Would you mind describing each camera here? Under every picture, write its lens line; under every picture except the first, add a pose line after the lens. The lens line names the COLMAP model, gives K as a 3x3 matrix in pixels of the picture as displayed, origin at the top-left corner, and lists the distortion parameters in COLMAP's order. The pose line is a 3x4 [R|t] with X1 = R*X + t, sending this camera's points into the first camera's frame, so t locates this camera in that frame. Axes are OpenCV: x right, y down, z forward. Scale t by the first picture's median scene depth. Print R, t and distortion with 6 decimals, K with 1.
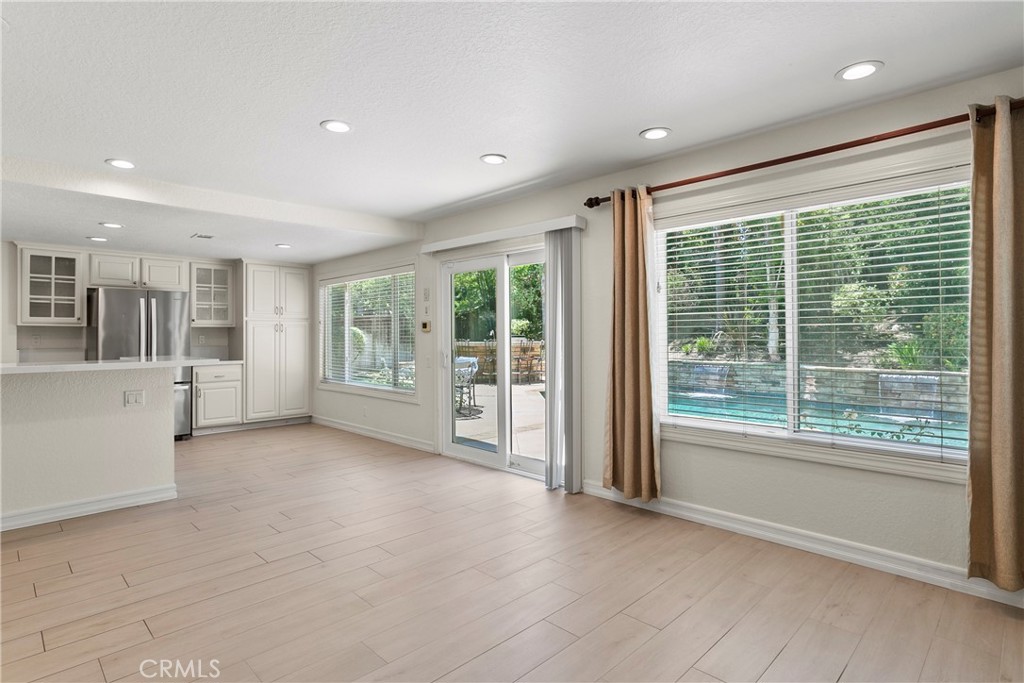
lens RADIAL K [[539.0, 0, 494.2], [0, 539.0, 335.6], [0, 0, 1]] dist [-0.004840, -0.000047]
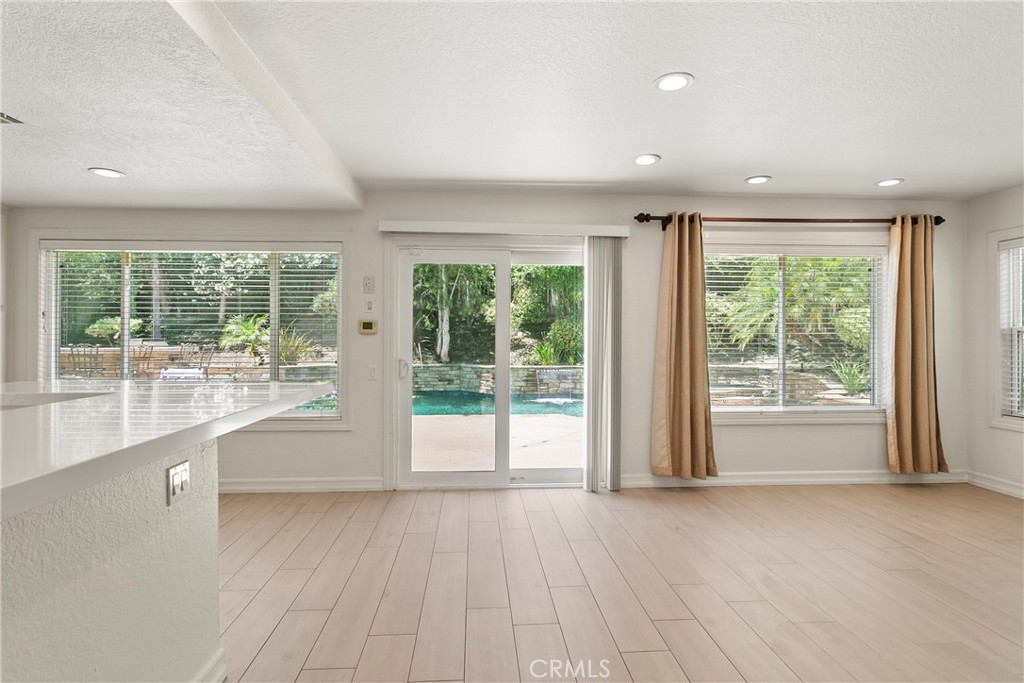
lens RADIAL K [[533.5, 0, 510.1], [0, 533.5, 328.2], [0, 0, 1]] dist [-0.007358, -0.000168]
pose [[0.642402, 0.019273, 0.766125, -0.762146], [-0.001865, 0.999720, -0.023586, 0.003659], [-0.766365, 0.013723, 0.642259, 0.477311]]
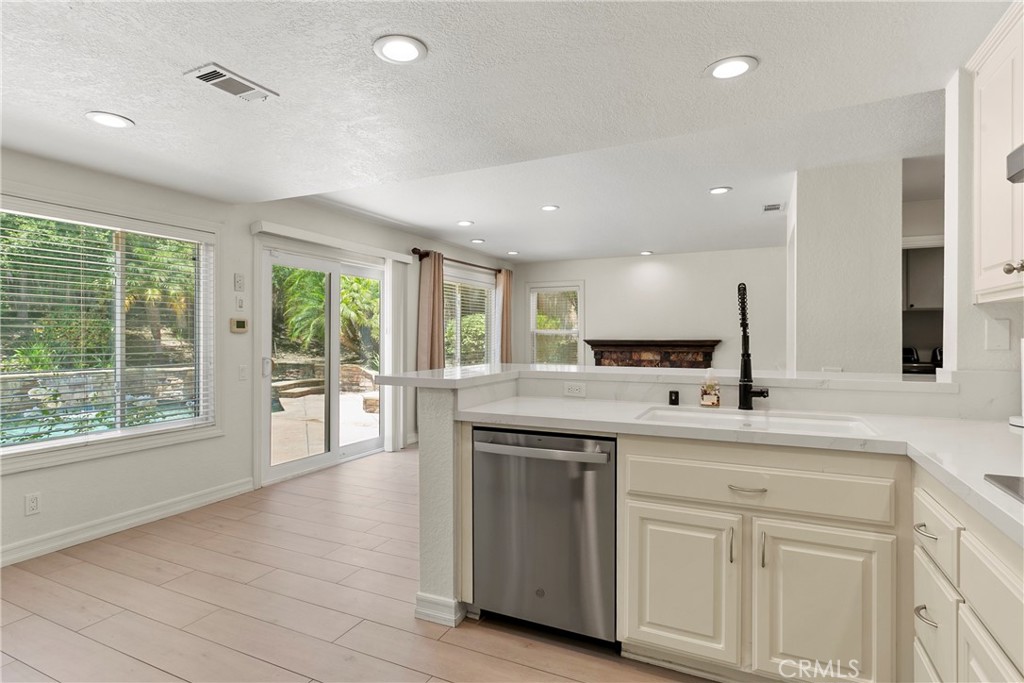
lens RADIAL K [[539.0, 0, 494.2], [0, 539.0, 335.6], [0, 0, 1]] dist [-0.004840, -0.000047]
pose [[-0.339959, 0.005608, 0.940423, -1.243253], [0.002014, 0.999984, -0.005235, 0.002143], [-0.940438, 0.000114, -0.339965, 1.220015]]
